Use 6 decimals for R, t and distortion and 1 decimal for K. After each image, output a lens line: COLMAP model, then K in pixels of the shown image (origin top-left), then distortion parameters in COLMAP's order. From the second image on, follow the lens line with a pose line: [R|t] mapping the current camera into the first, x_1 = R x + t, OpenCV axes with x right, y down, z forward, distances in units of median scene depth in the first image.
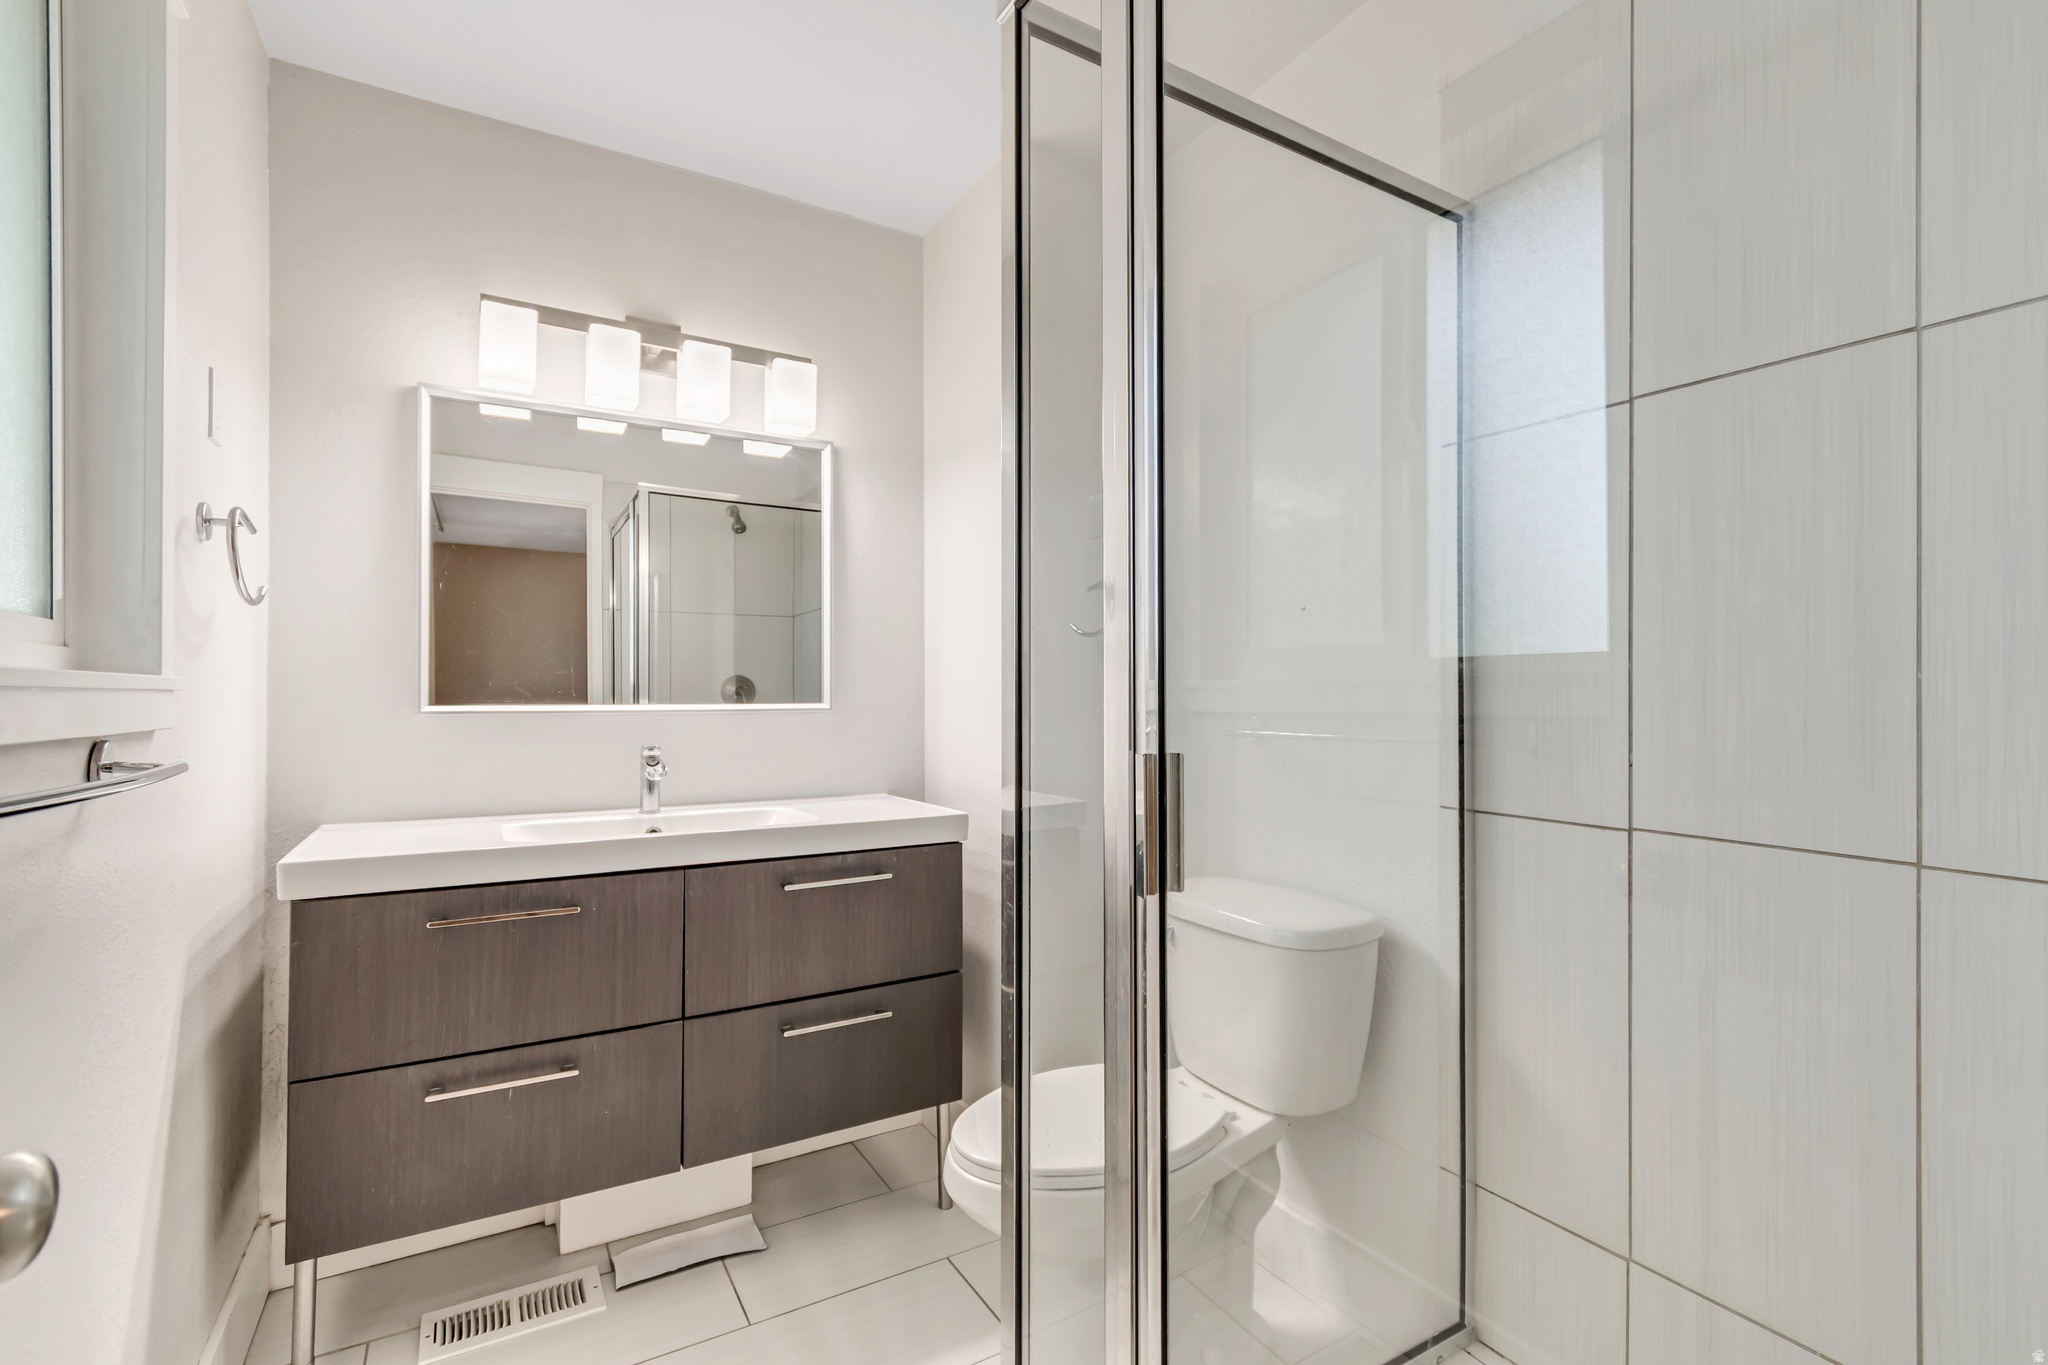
lens RADIAL K [[924.6, 0, 1020.7], [0, 924.6, 690.0], [0, 0, 1]] dist [0.002236, -0.000346]
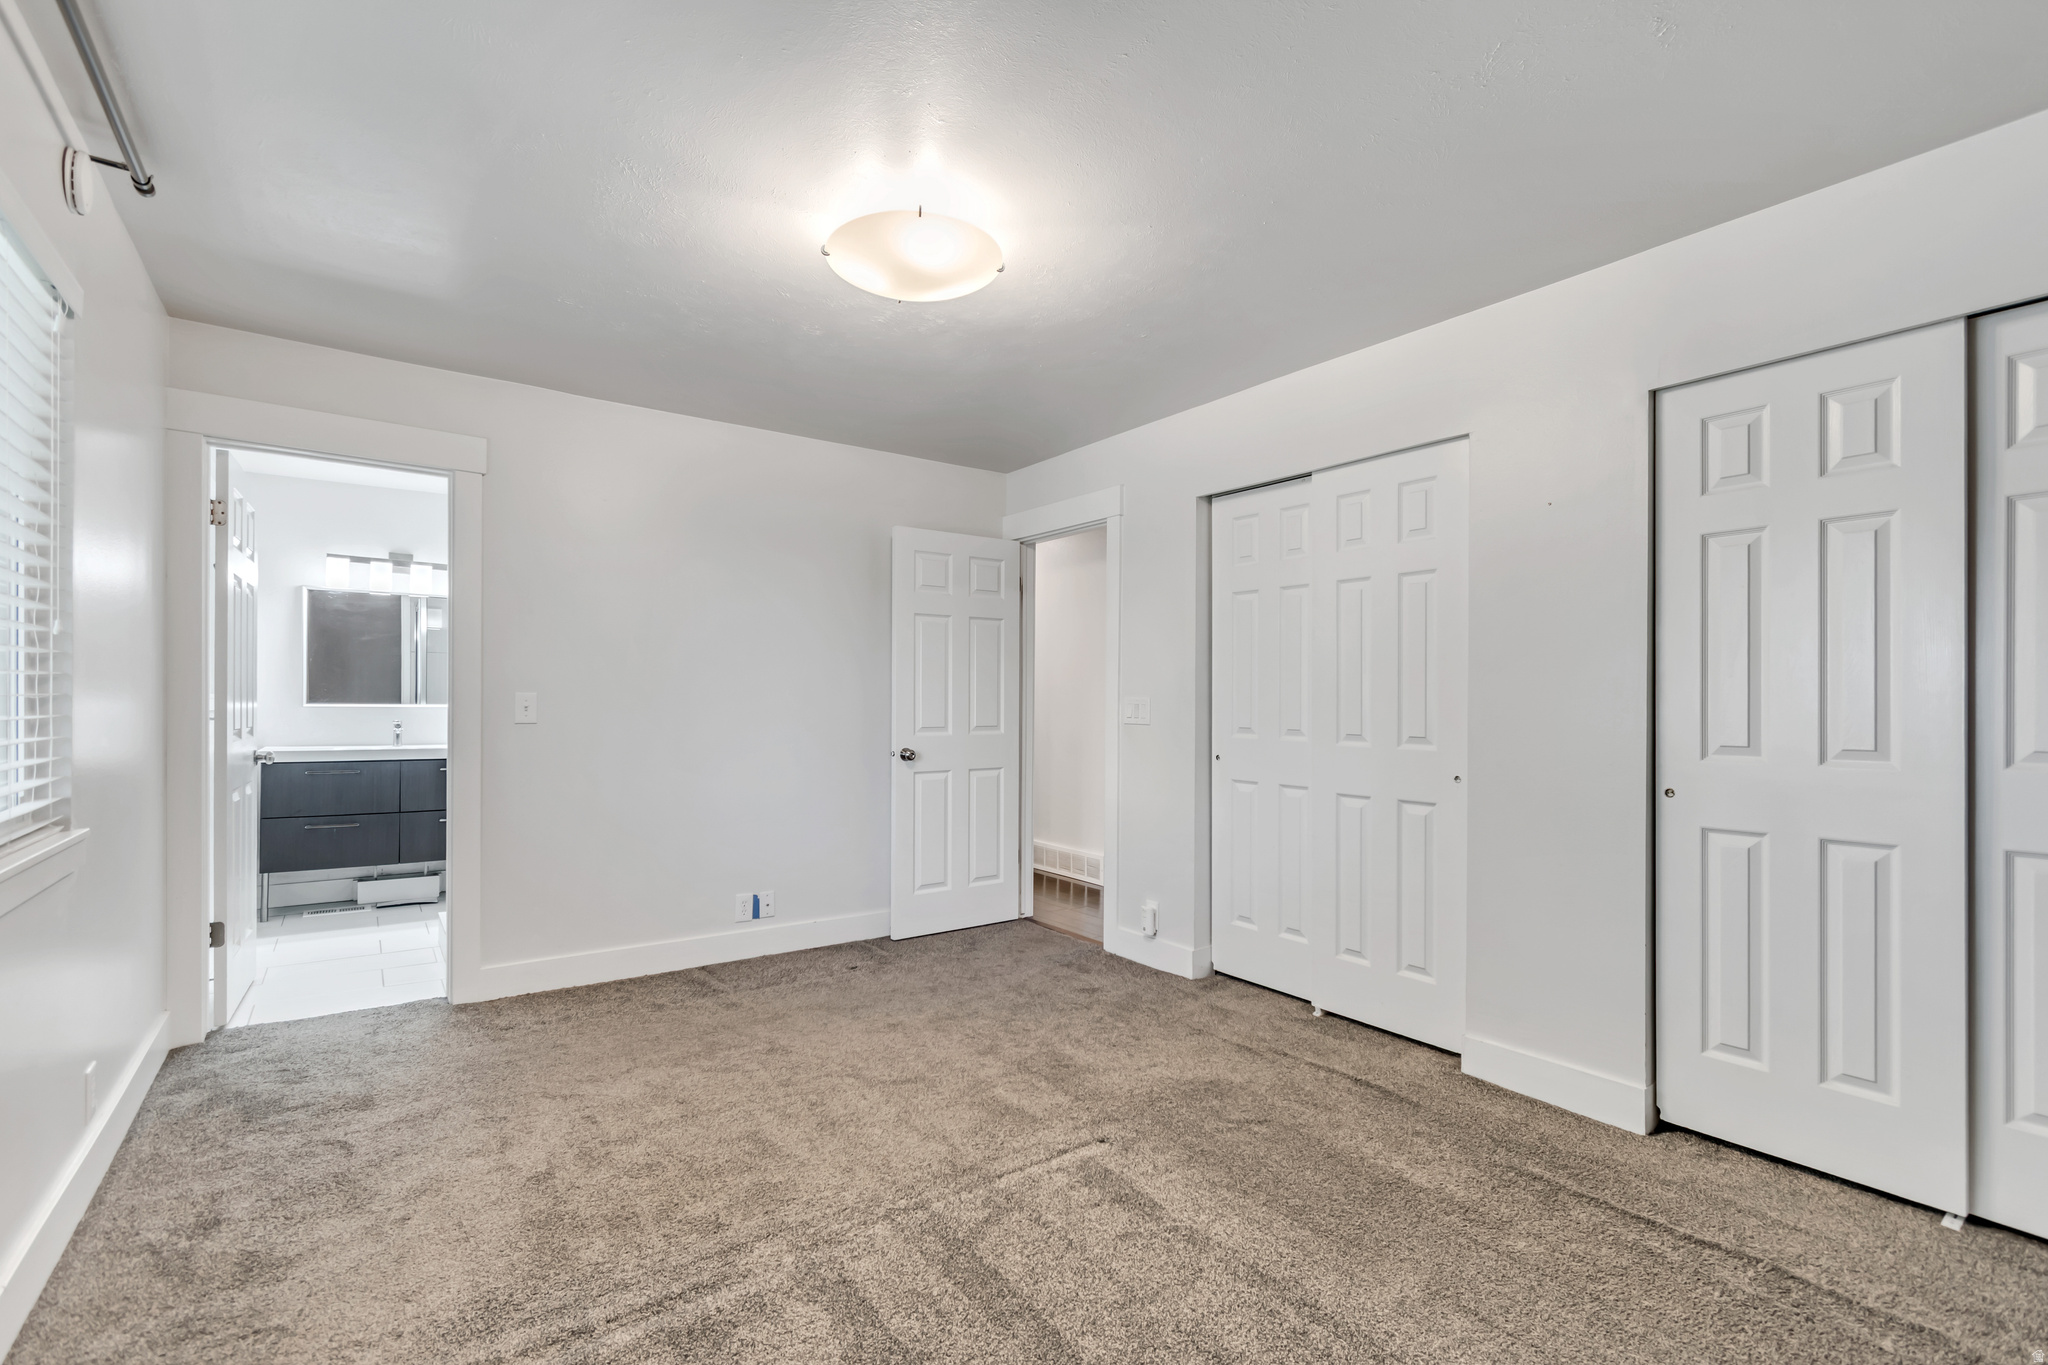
lens RADIAL K [[924.6, 0, 1024.4], [0, 924.6, 696.9], [0, 0, 1]] dist [0.002236, -0.000346]
pose [[0.995425, 0.012032, 0.094791, 1.112590], [-0.012066, 0.999927, -0.000213, -0.024546], [-0.094786, -0.000931, 0.995497, -1.762387]]
